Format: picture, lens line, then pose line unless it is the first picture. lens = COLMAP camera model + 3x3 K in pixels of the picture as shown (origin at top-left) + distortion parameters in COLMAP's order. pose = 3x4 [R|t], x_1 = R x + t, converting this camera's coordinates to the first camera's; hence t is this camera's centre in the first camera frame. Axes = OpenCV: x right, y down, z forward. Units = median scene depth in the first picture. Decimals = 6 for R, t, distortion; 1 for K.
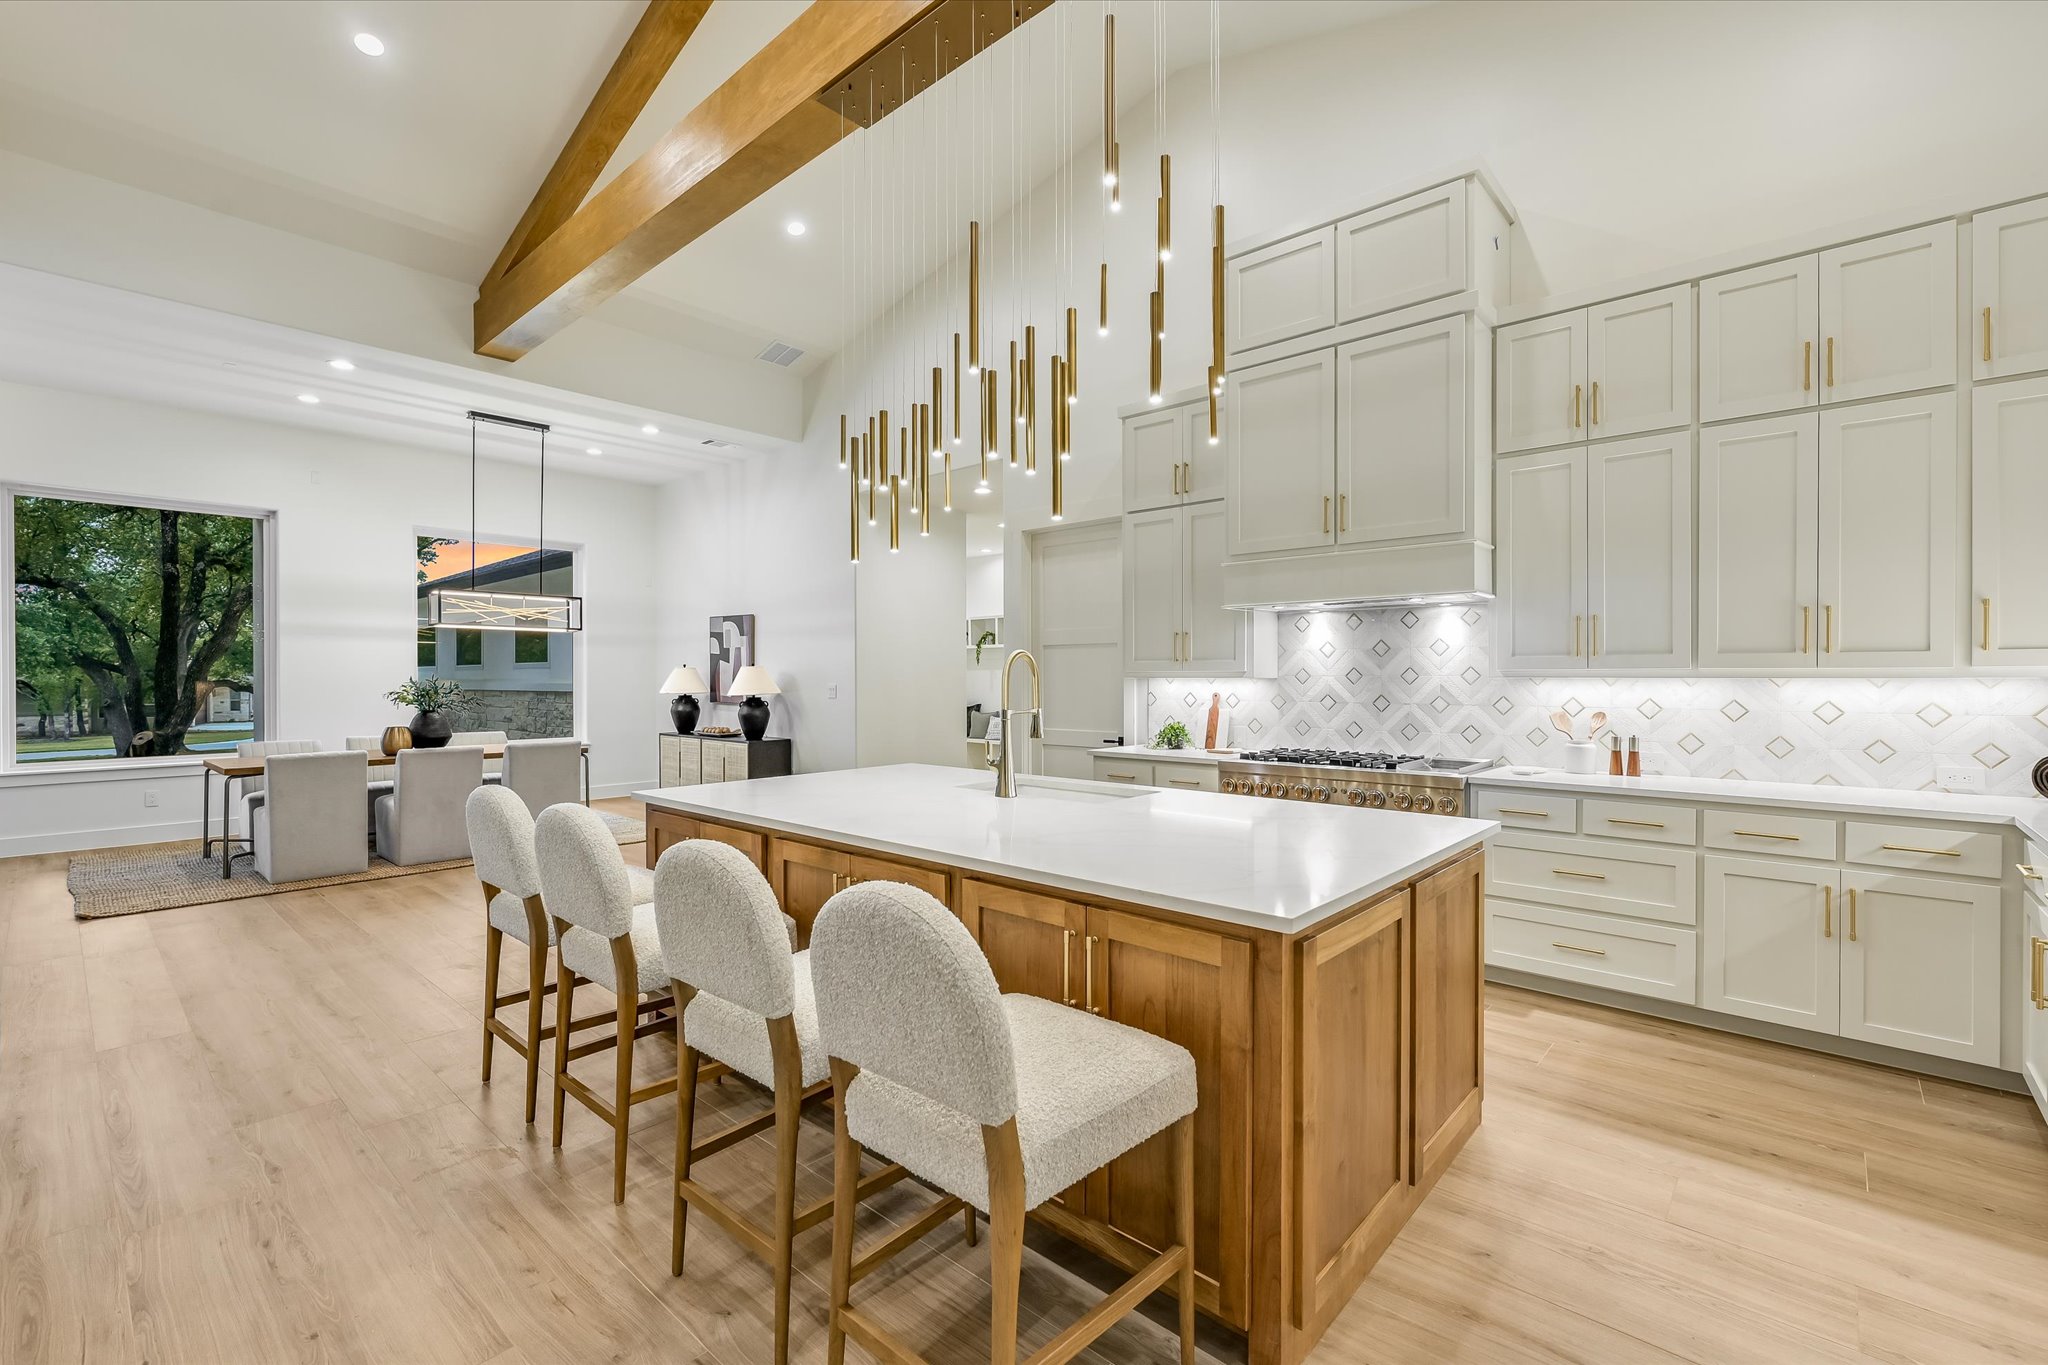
lens RADIAL K [[885.6, 0, 1017.6], [0, 885.6, 683.6], [0, 0, 1]] dist [0.001145, 0.000099]
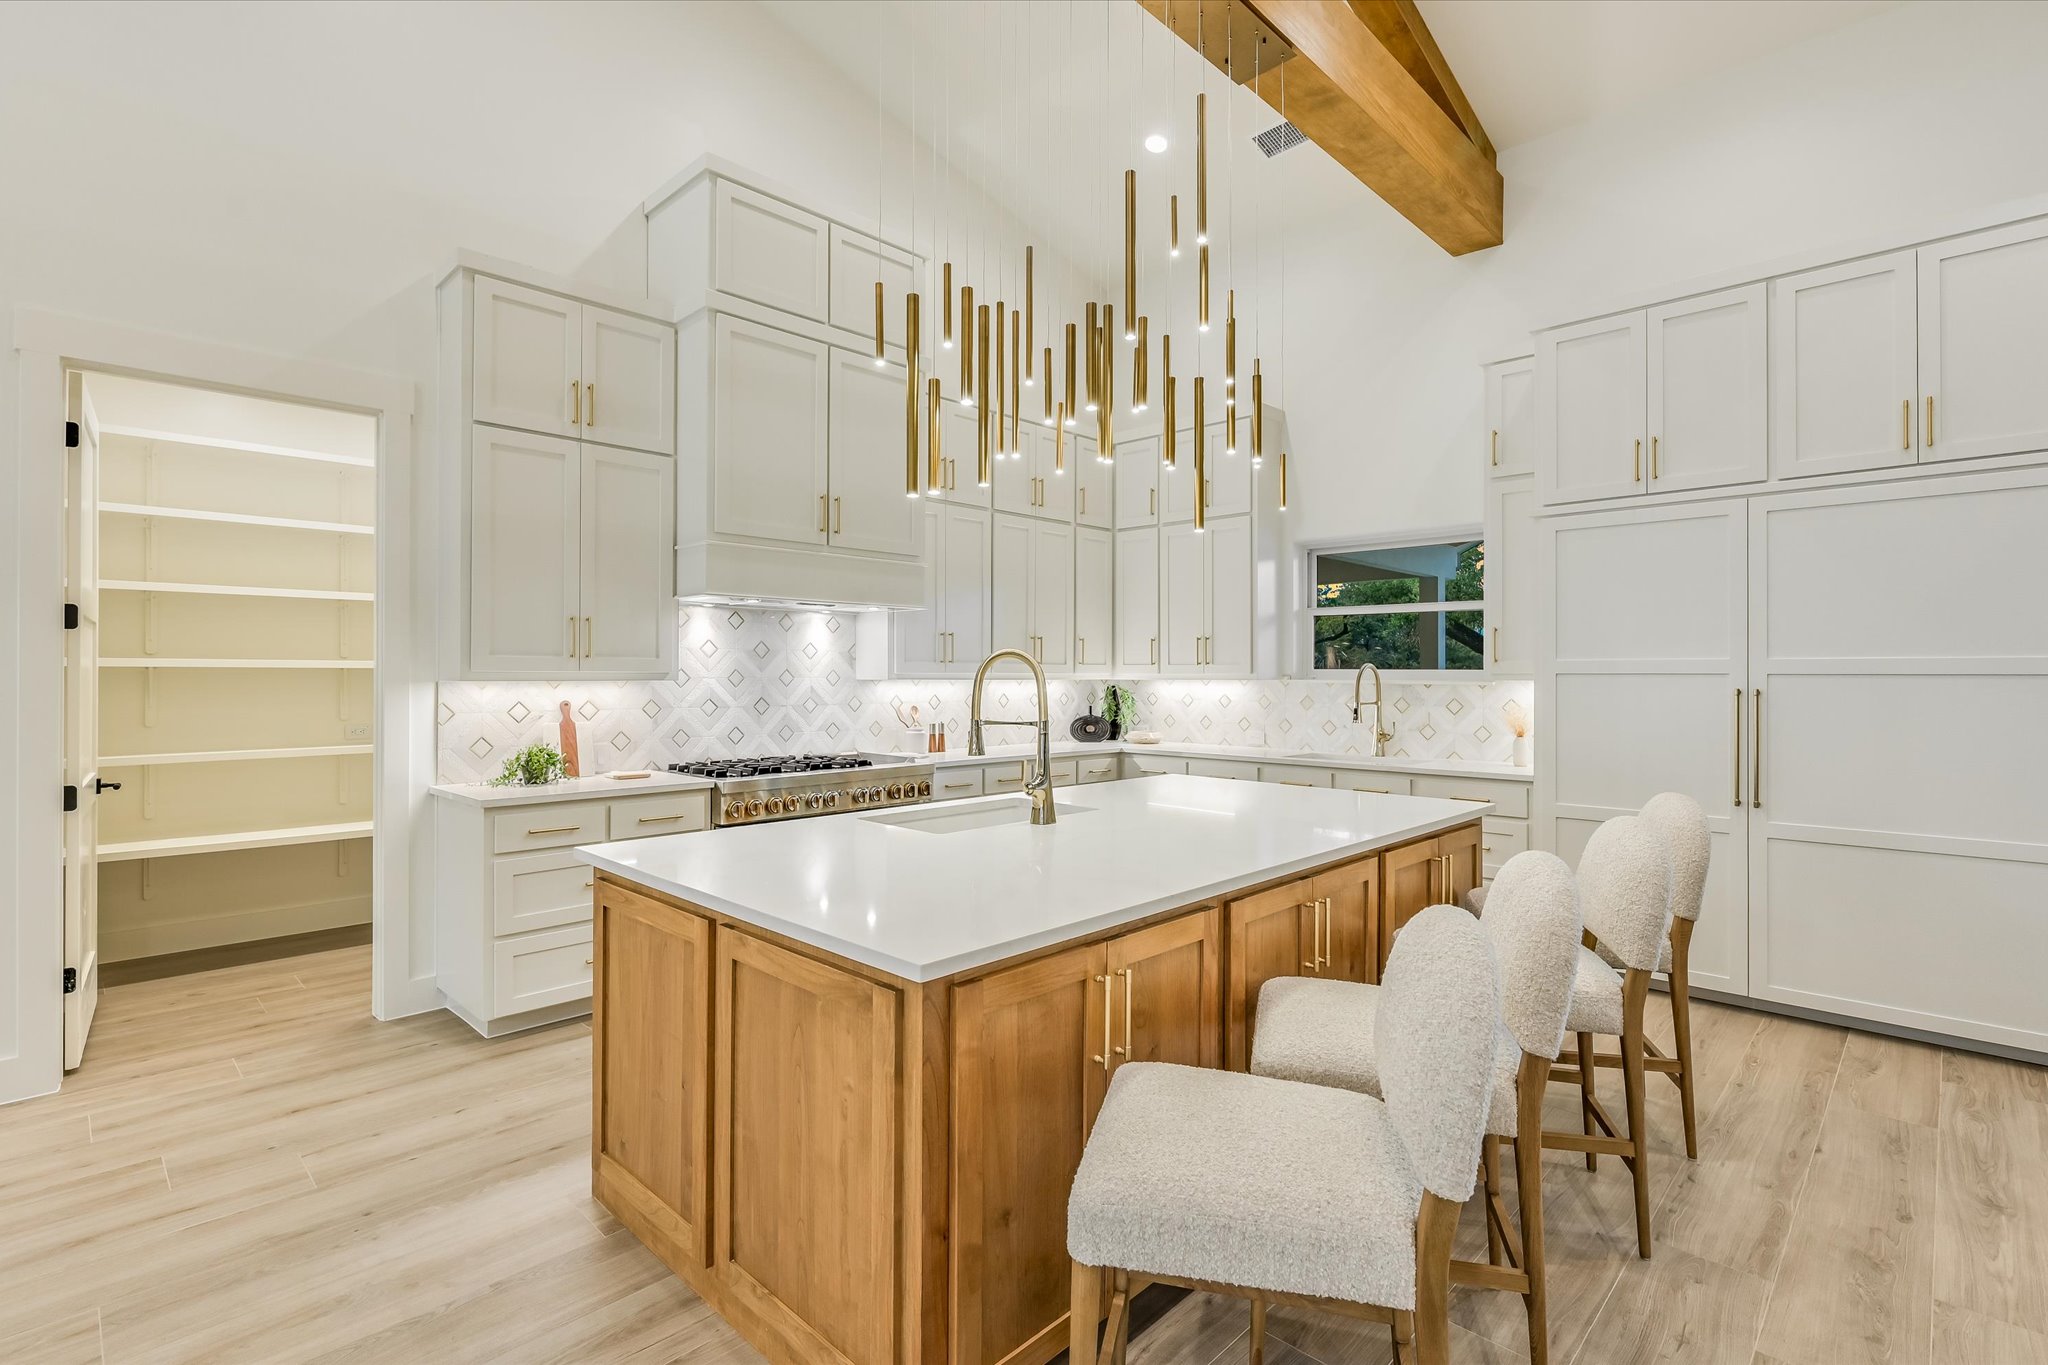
lens RADIAL K [[963.6, 0, 1017.6], [0, 963.6, 676.6], [0, 0, 1]] dist [-0.003794, -0.000388]
pose [[0.032434, 0.001005, 0.999473, -0.633504], [0.005789, 0.999983, -0.001193, -0.007201], [-0.999457, 0.005825, 0.032428, 0.675943]]
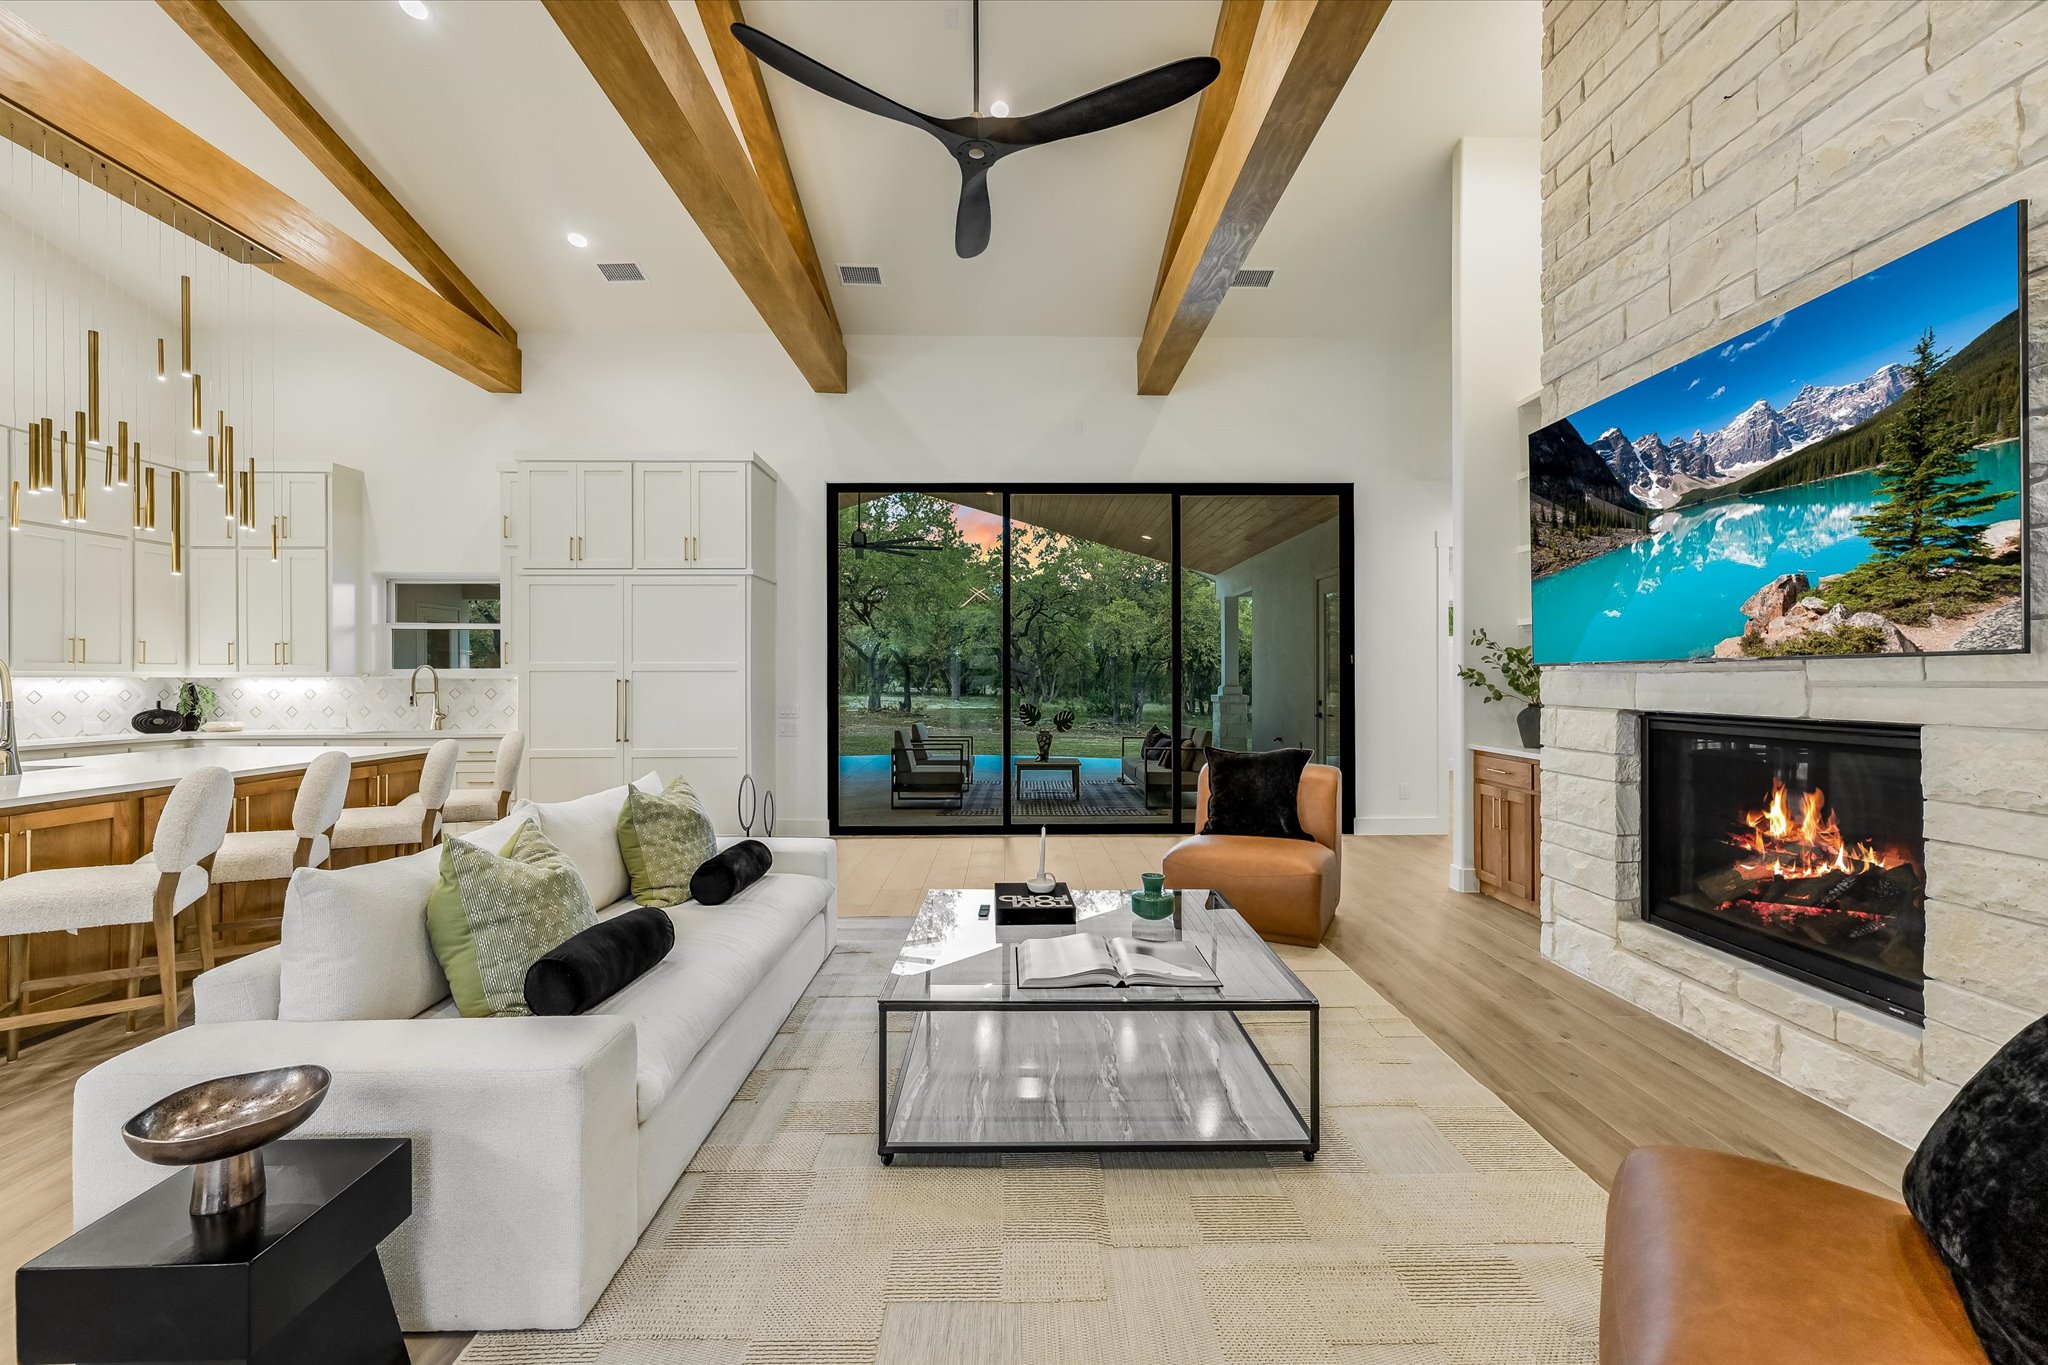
lens RADIAL K [[838.2, 0, 1029.1], [0, 838.2, 679.3], [0, 0, 1]] dist [0.002868, -0.000085]
pose [[-0.690048, 0.002799, 0.723758, -1.201250], [0.010086, 0.999933, 0.005749, 0.005213], [-0.723693, 0.011267, -0.690030, 0.535765]]
